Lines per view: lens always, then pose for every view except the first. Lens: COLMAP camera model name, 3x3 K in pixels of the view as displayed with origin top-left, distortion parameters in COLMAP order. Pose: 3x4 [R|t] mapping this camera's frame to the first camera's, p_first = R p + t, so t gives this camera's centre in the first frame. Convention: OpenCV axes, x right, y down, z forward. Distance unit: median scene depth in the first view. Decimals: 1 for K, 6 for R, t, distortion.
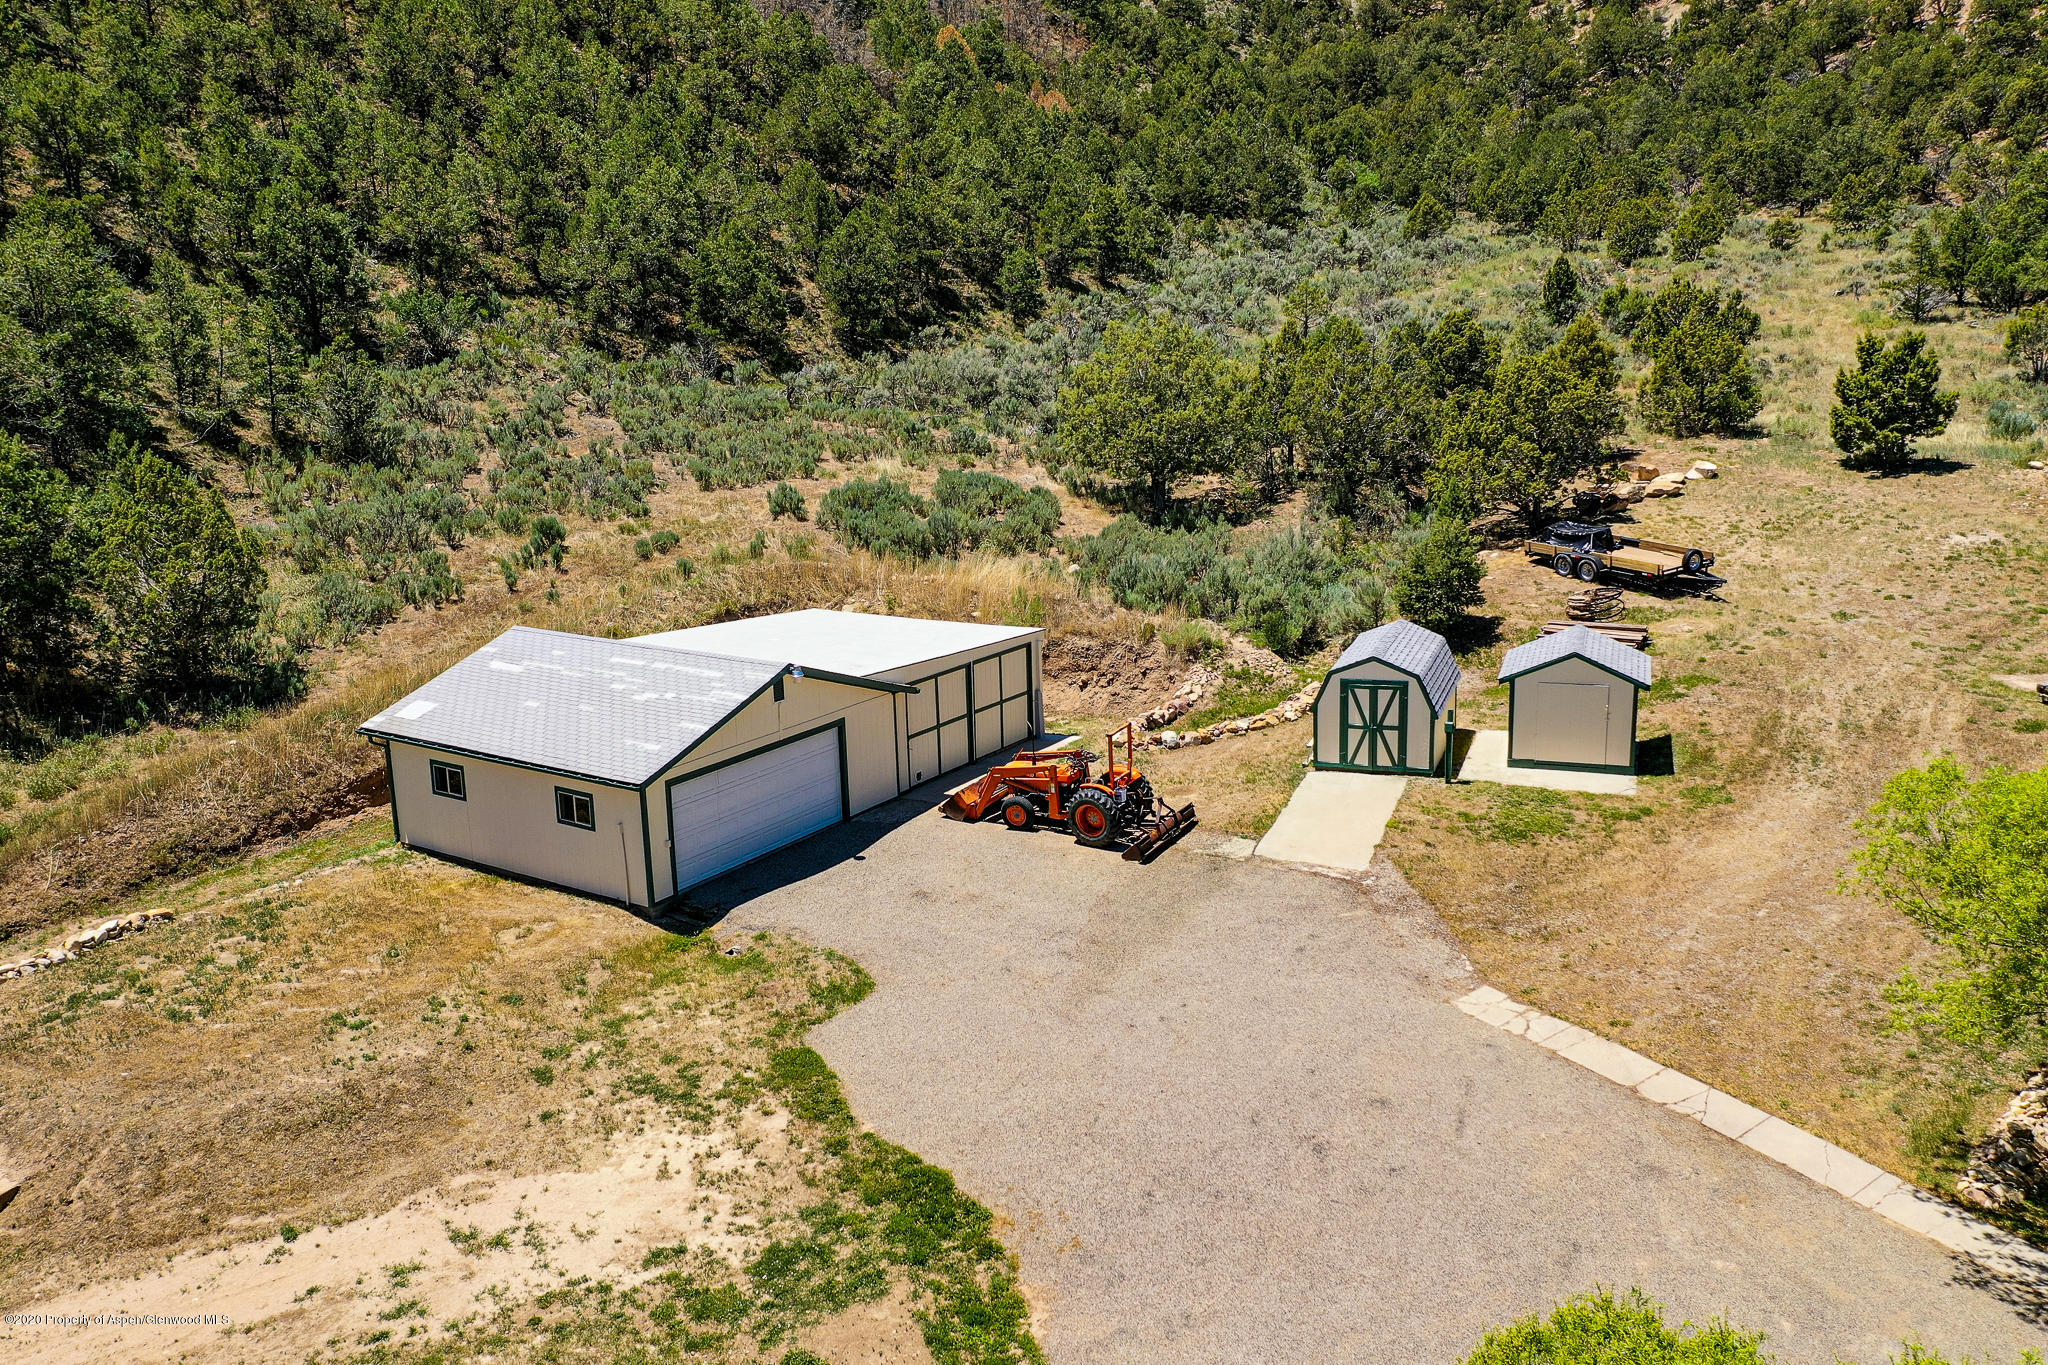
lens RADIAL K [[1614.1, 0, 1016.0], [0, 1614.1, 682.3], [0, 0, 1]] dist [0.010443, 0.000032]
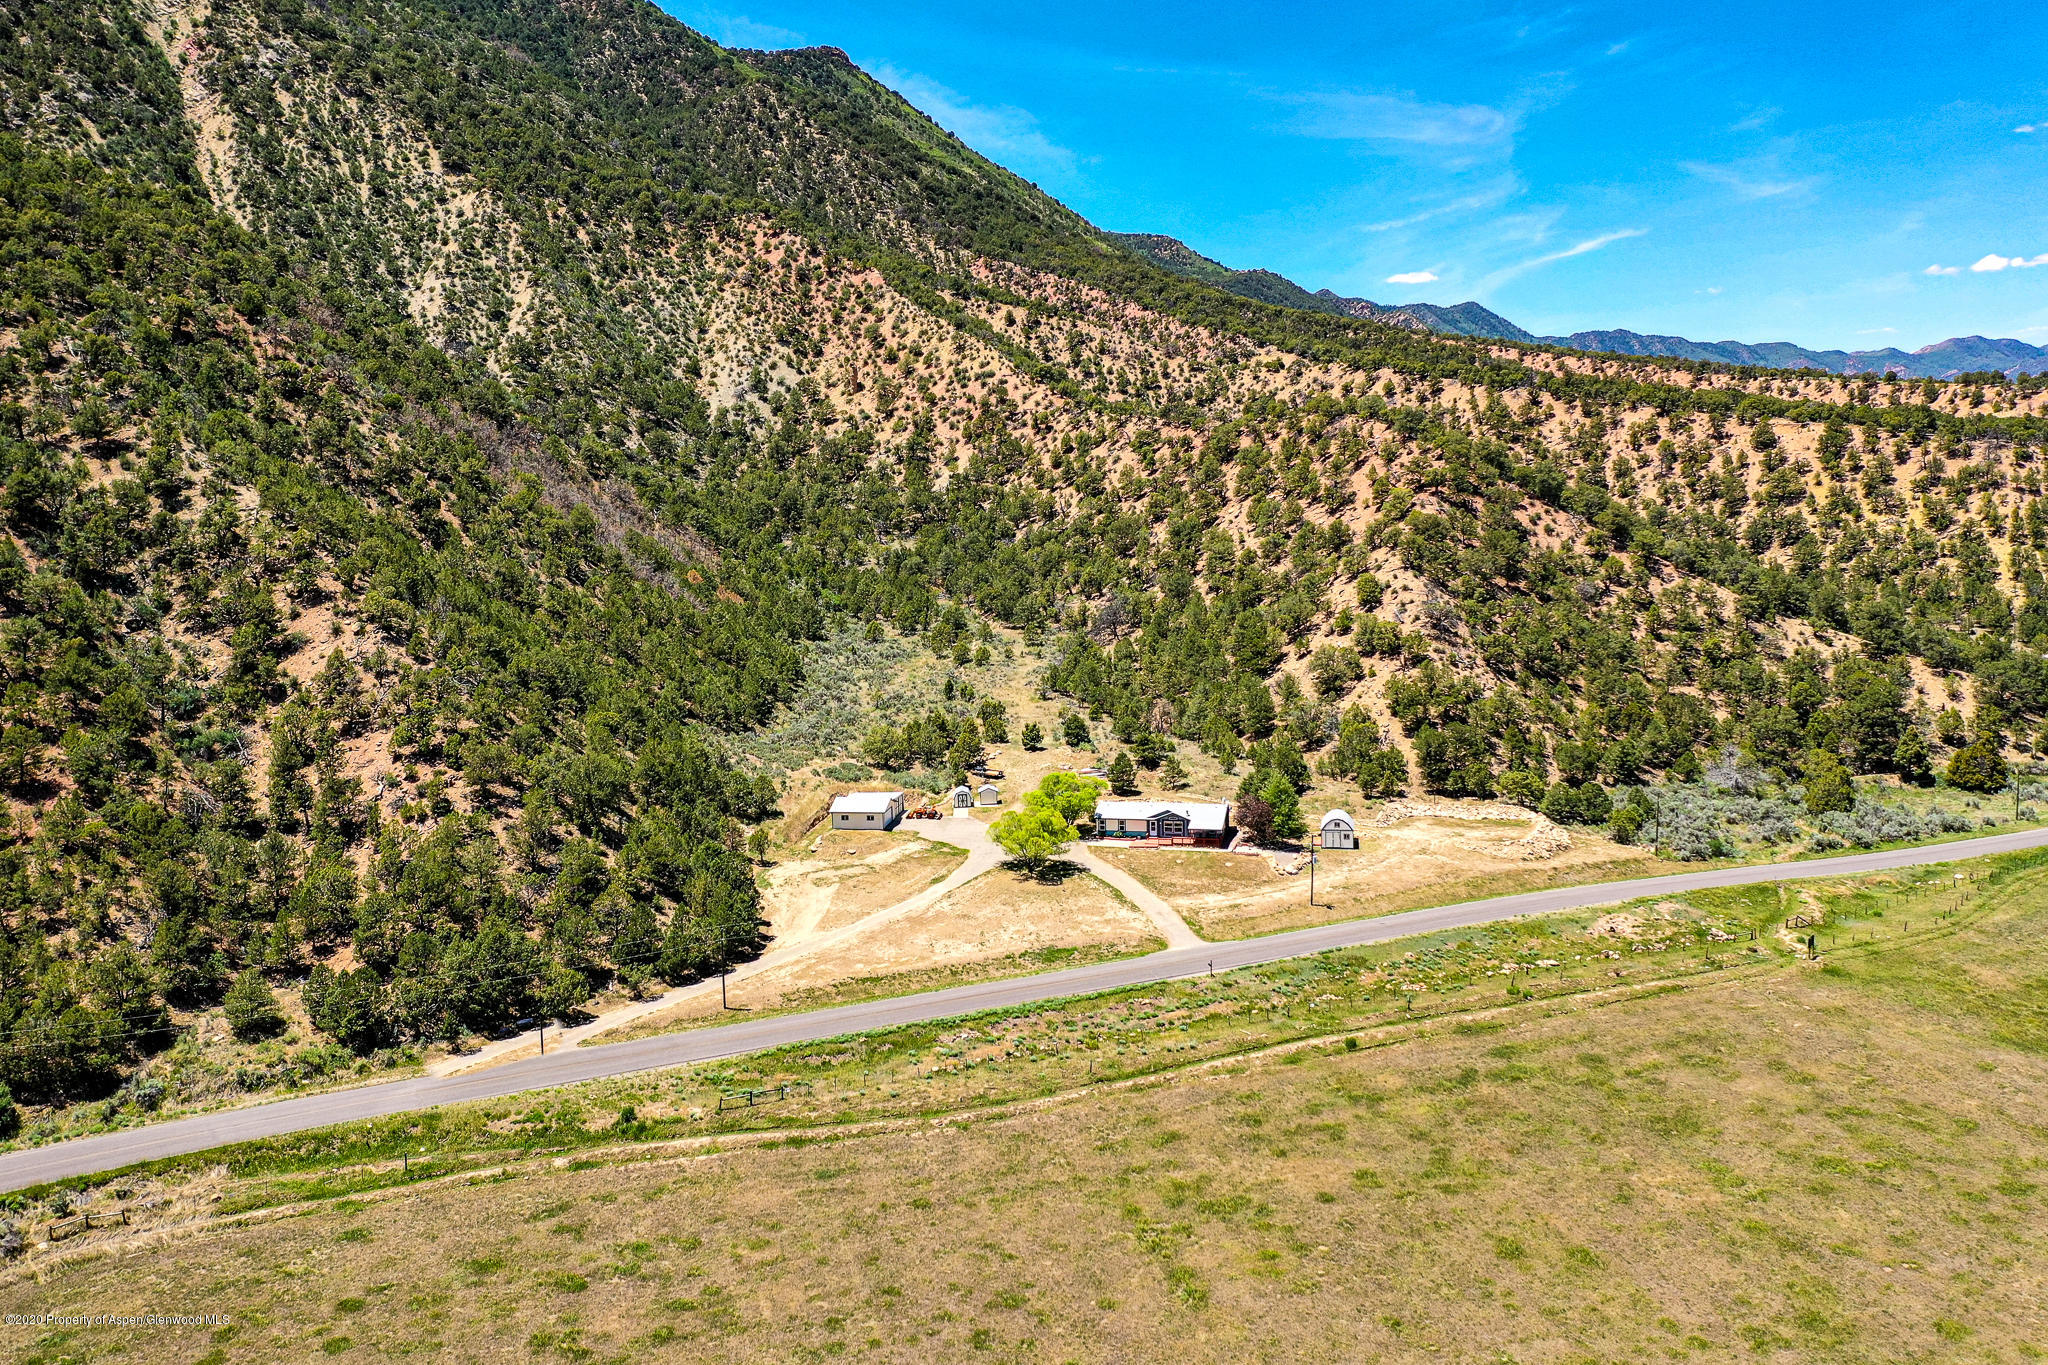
lens RADIAL K [[1614.1, 0, 1016.0], [0, 1614.1, 682.3], [0, 0, 1]] dist [0.010443, 0.000032]
pose [[0.907439, -0.047225, 0.417521, -1.528497], [0.099655, 0.989502, -0.104669, 0.170450], [-0.408195, 0.136589, 0.902619, -3.395875]]
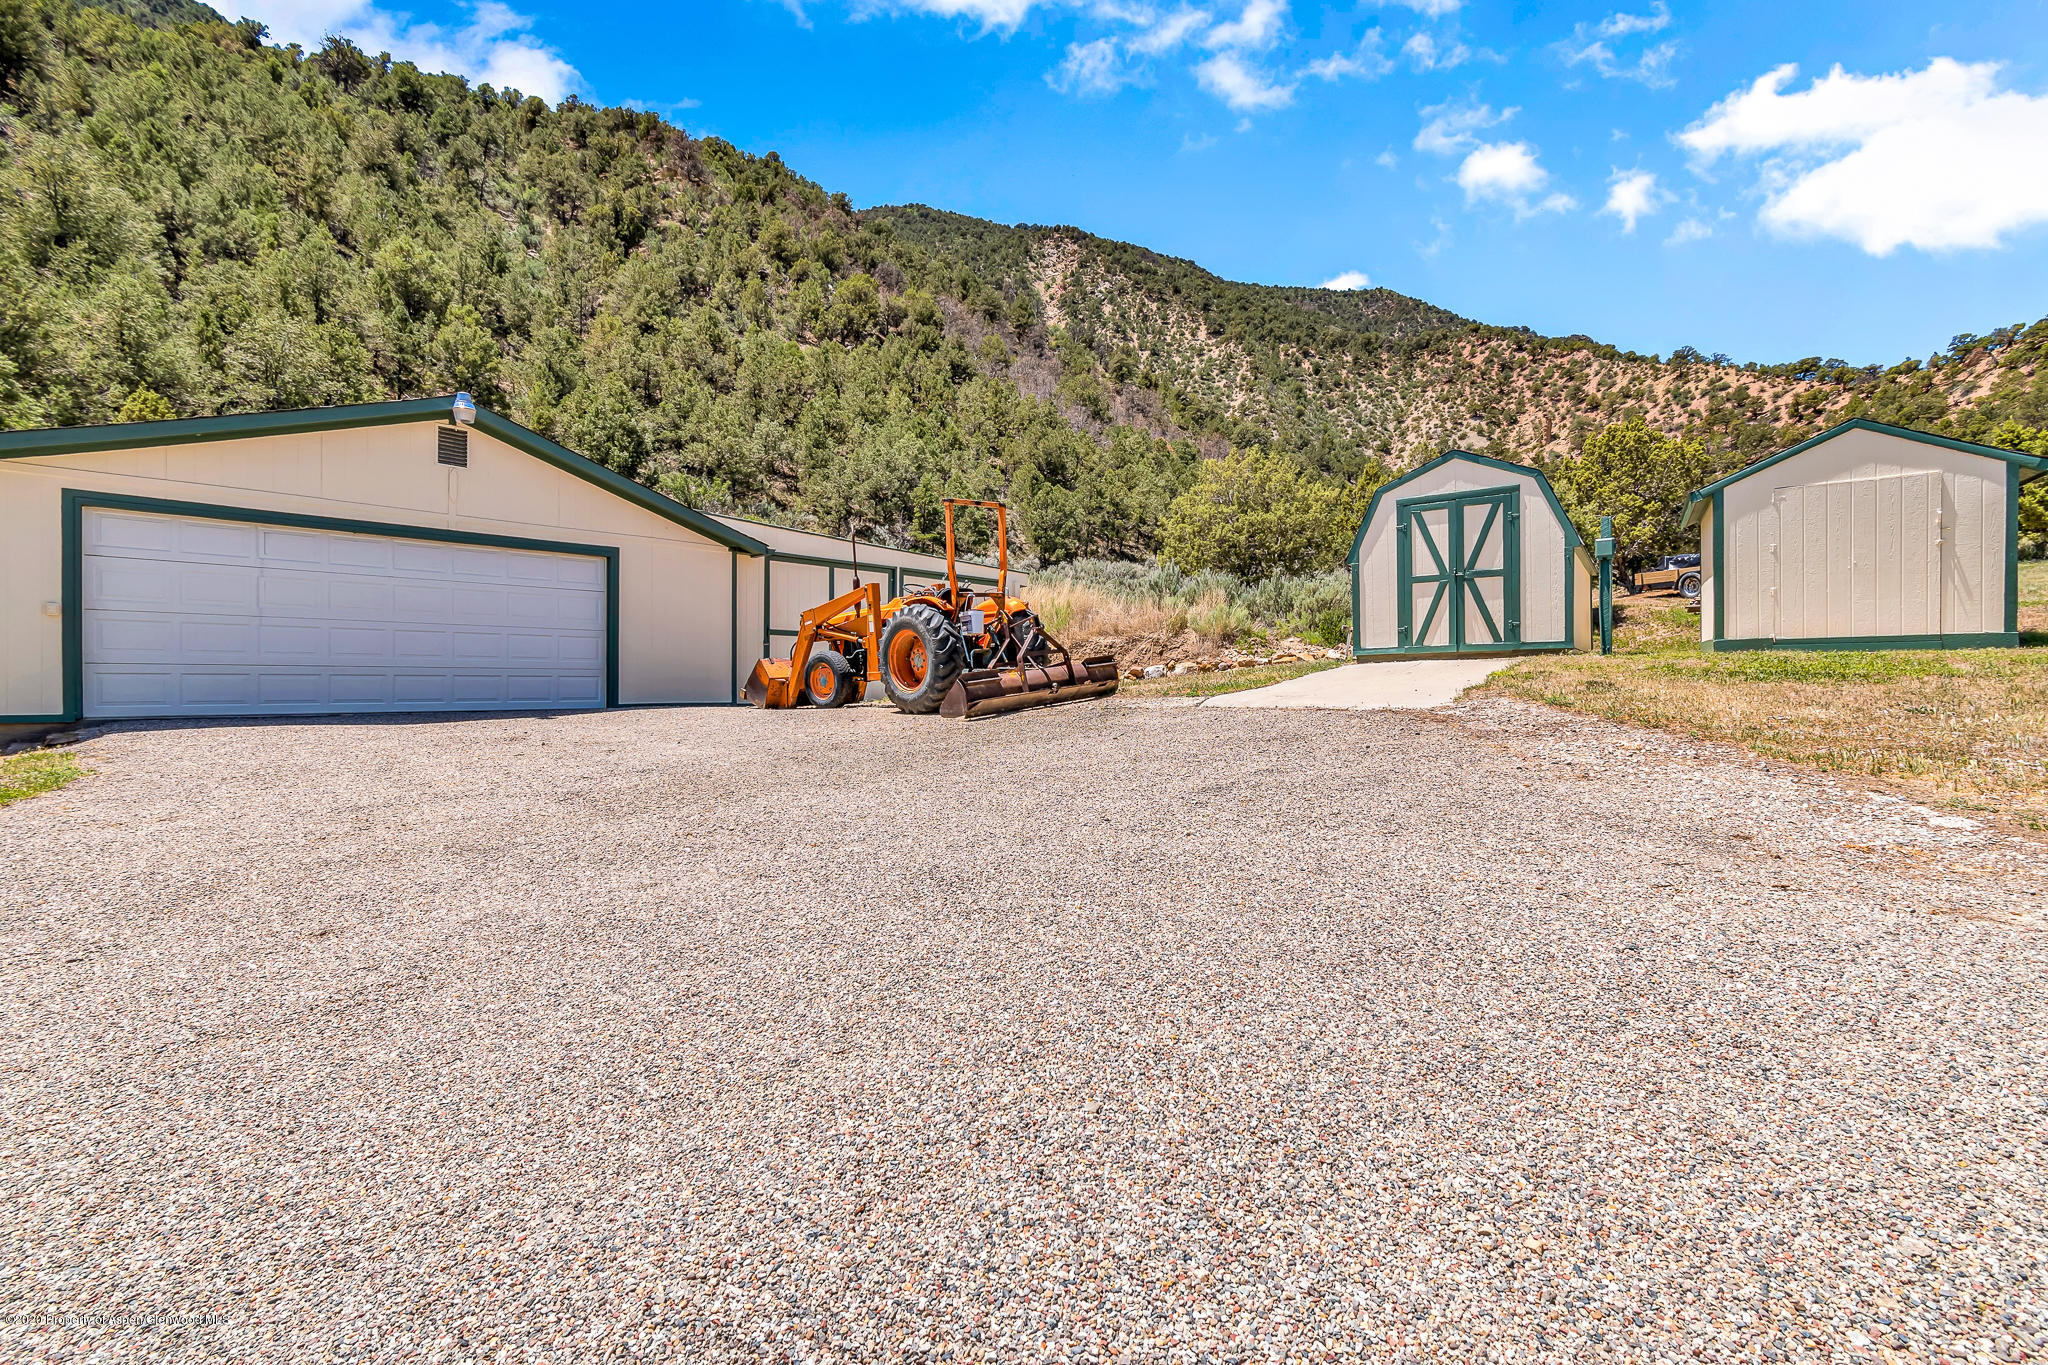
lens RADIAL K [[947.0, 0, 1070.9], [0, 947.0, 684.3], [0, 0, 1]] dist [-0.018041, 0.034952]
pose [[0.984657, 0.027483, -0.172323, 0.089732], [-0.067153, 0.971148, -0.228829, 0.094626], [0.161062, 0.236890, 0.958093, 0.411674]]
